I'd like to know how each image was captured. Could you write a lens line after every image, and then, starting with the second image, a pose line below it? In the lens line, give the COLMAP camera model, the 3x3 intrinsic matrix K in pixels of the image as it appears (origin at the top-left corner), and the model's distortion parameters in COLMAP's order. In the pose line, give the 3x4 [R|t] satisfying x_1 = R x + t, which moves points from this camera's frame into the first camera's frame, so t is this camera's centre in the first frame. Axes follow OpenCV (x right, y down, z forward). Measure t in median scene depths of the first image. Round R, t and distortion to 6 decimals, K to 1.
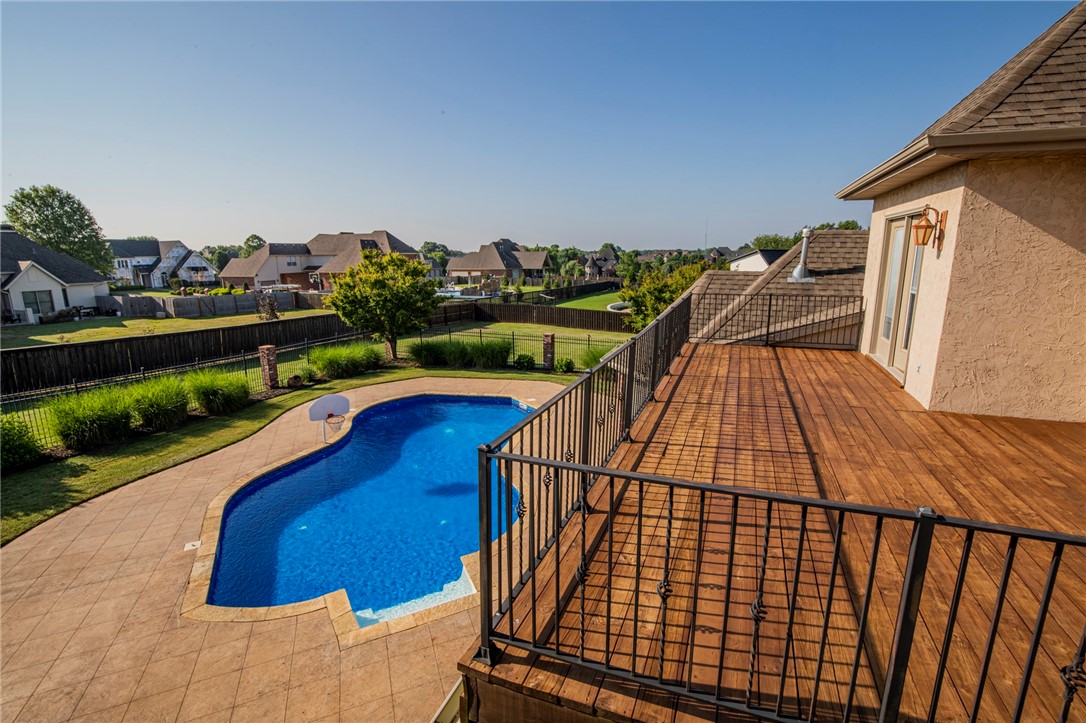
lens RADIAL K [[500.6, 0, 543.0], [0, 500.6, 361.5], [0, 0, 1]] dist [-0.039514, 0.009907]
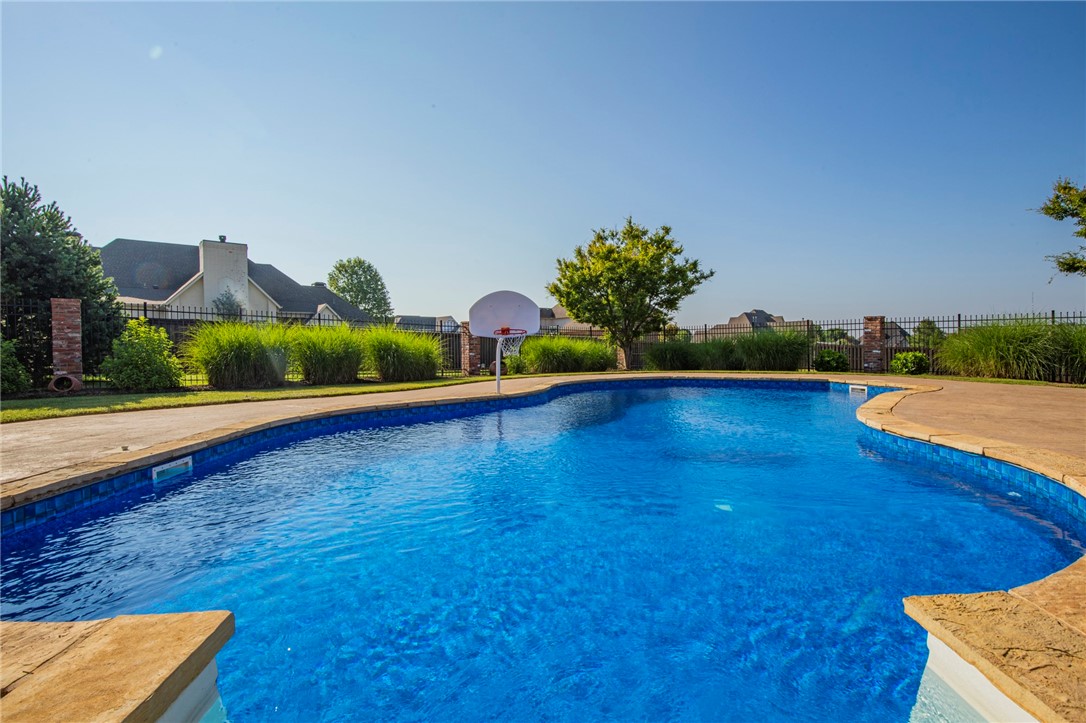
lens RADIAL K [[500.6, 0, 543.0], [0, 500.6, 361.5], [0, 0, 1]] dist [-0.039514, 0.009907]
pose [[0.892021, -0.004230, -0.451974, -0.043035], [-0.084720, 0.980669, -0.176383, 0.076577], [0.443983, 0.195628, 0.874419, 0.169883]]
